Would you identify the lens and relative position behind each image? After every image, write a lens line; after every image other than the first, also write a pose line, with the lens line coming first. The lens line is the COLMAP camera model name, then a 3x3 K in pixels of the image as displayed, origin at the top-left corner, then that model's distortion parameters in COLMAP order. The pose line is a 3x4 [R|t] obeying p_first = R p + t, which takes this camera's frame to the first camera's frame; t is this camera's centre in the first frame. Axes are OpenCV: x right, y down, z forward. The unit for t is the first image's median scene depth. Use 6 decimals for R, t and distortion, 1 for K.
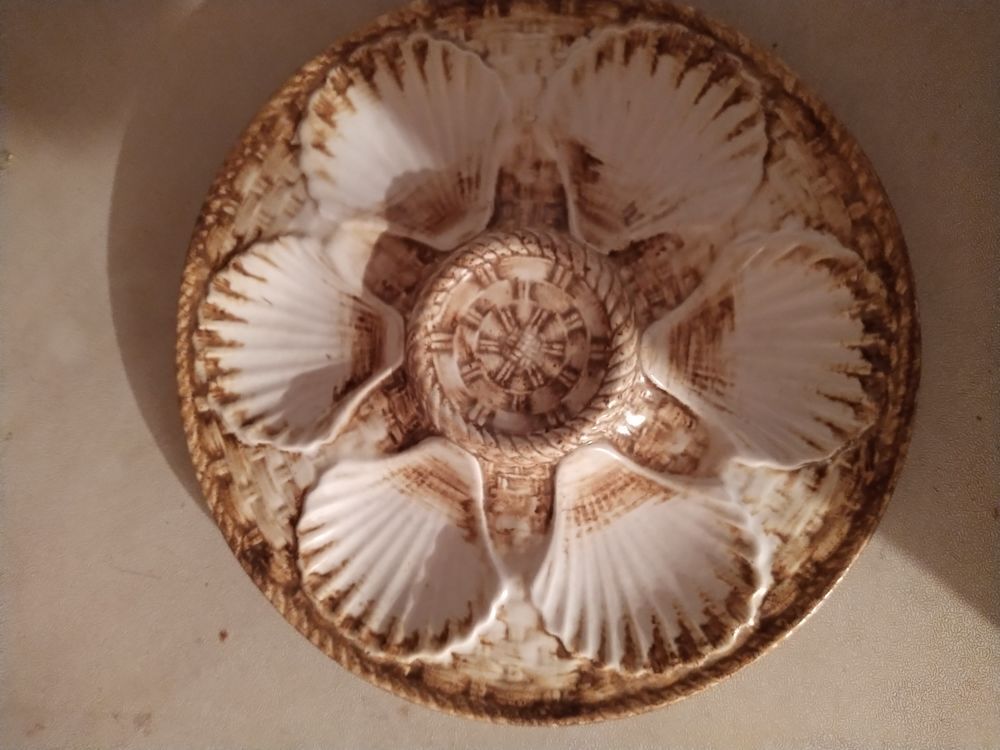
lens RADIAL K [[766.0, 0, 500.0], [0, 766.0, 375.0], [0, 0, 1]] dist [0.083305, -0.173607]
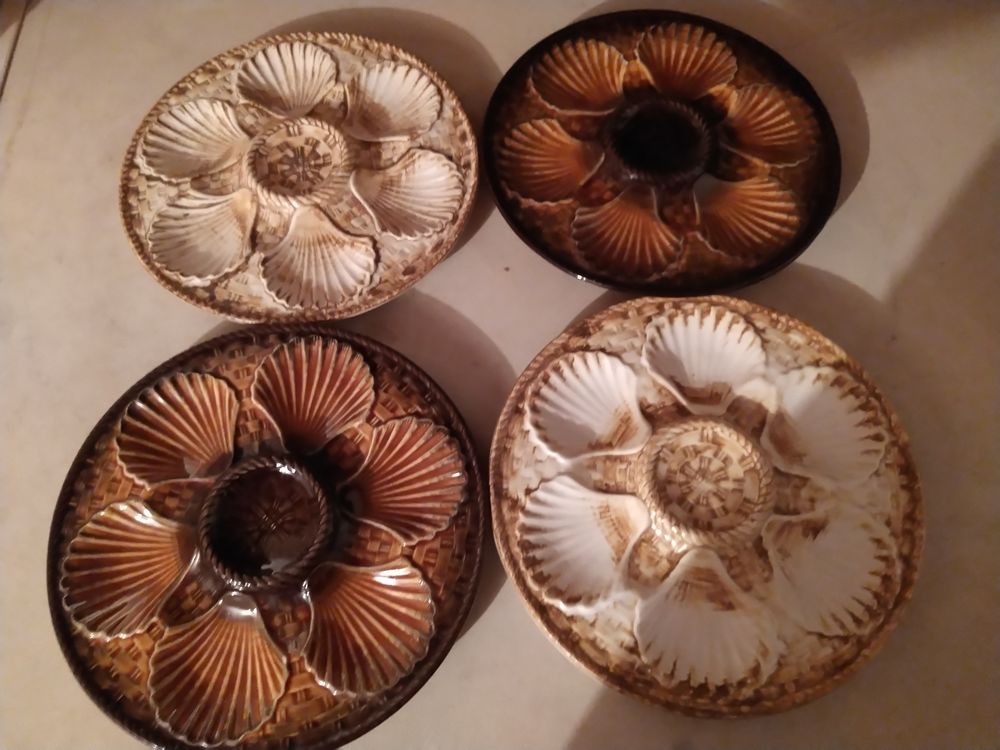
lens RADIAL K [[766.0, 0, 500.0], [0, 766.0, 375.0], [0, 0, 1]] dist [0.083305, -0.173607]
pose [[-0.075772, 0.964929, -0.251336, 0.266476], [-0.996073, -0.061671, 0.063525, 0.324483], [0.045797, 0.255163, 0.965813, -0.752963]]
